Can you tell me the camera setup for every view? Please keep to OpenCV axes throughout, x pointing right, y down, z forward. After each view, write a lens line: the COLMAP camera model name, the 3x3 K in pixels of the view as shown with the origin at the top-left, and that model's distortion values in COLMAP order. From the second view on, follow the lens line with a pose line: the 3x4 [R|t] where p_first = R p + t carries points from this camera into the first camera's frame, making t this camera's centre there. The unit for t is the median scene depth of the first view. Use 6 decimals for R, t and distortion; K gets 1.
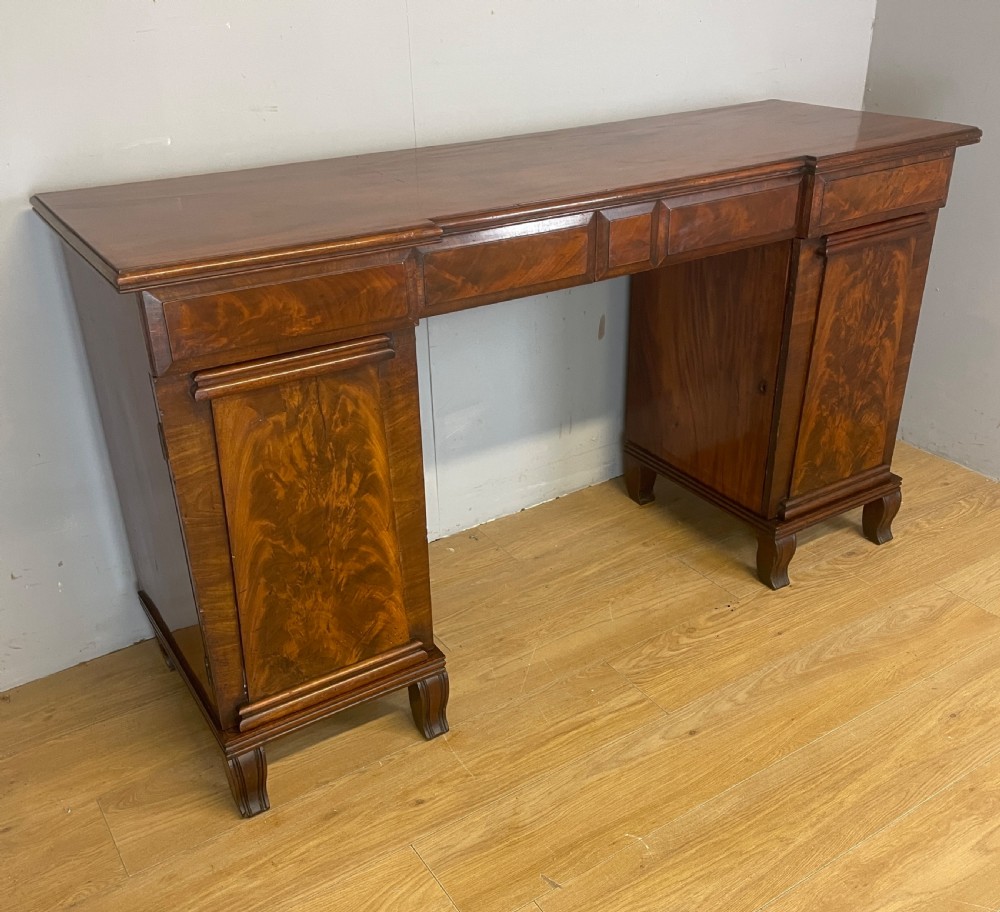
lens RADIAL K [[1019.0, 0, 499.2], [0, 1019.0, 485.5], [0, 0, 1]] dist [0.053556, 0.000000]
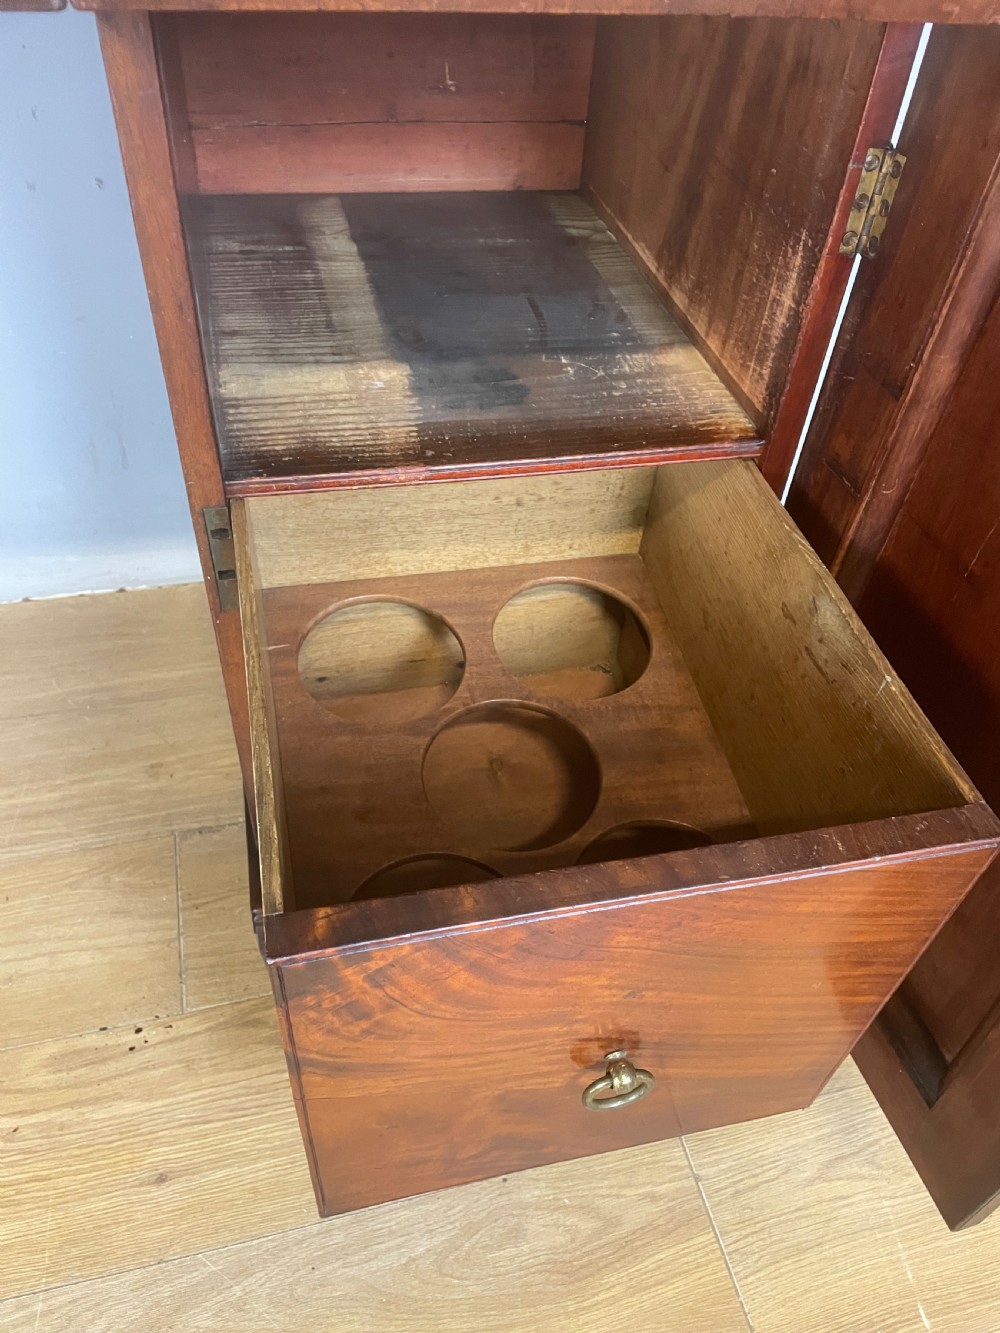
lens RADIAL K [[1023.2, 0, 519.6], [0, 1023.2, 680.2], [0, 0, 1]] dist [0.082296, -0.102699]
pose [[0.946672, 0.281902, -0.156025, 0.489377], [-0.227884, 0.928151, 0.294287, -0.204229], [0.227774, -0.243038, 0.942895, 0.857623]]
